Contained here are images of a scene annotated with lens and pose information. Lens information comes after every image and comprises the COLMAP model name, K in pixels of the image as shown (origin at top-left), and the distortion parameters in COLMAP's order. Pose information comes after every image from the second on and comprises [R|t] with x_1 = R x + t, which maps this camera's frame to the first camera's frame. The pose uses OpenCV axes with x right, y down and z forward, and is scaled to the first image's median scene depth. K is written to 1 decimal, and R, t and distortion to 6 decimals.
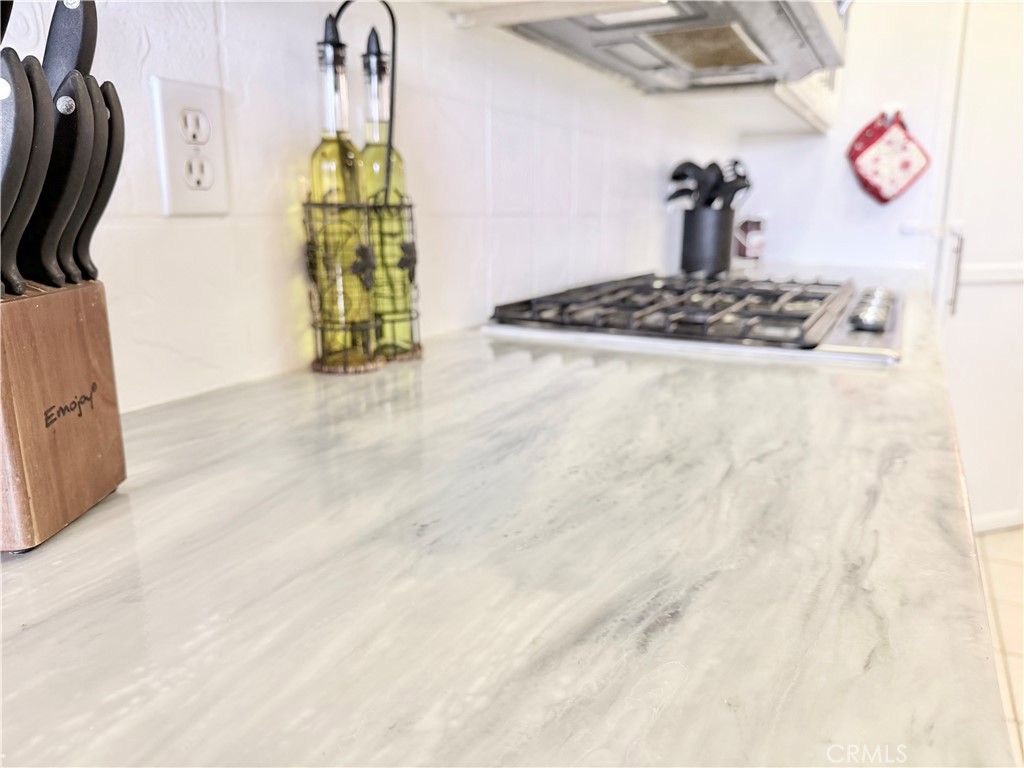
lens RADIAL K [[717.7, 0, 512.8], [0, 717.7, 381.5], [0, 0, 1]] dist [-0.006544, -0.002998]
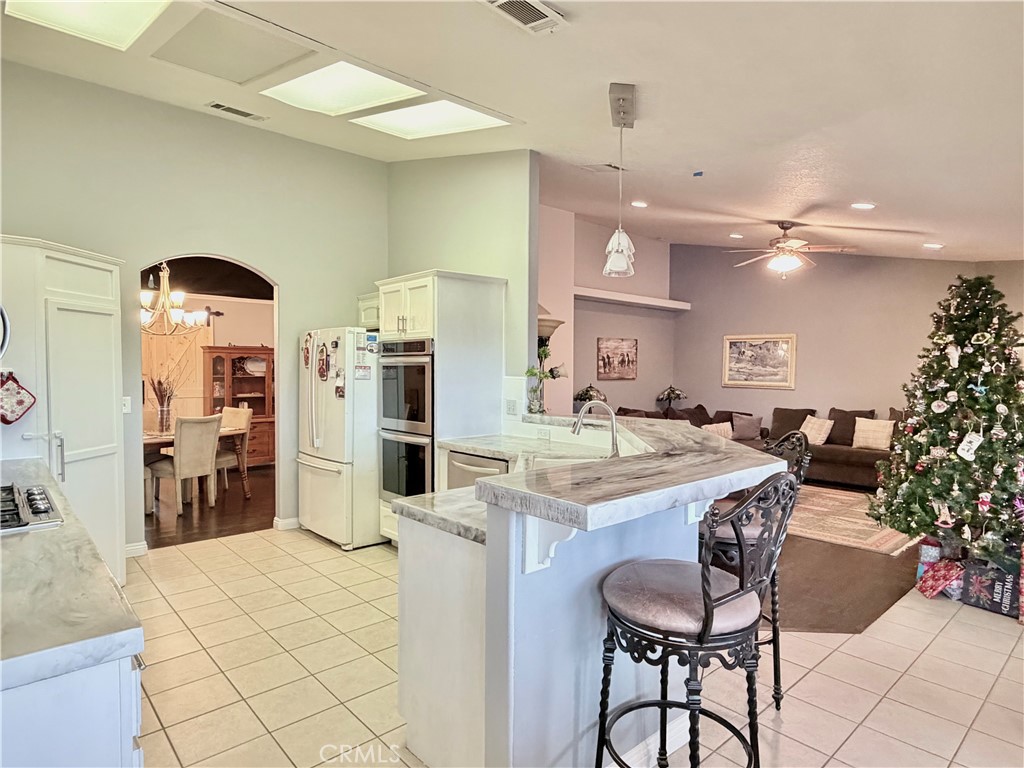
lens RADIAL K [[580.0, 0, 512.1], [0, 580.0, 383.1], [0, 0, 1]] dist [0.000668, 0.000086]
pose [[0.326226, -0.021345, 0.945051, -0.389742], [0.209220, 0.976581, -0.050165, -0.028894], [-0.921848, 0.214089, 0.323052, -0.561066]]
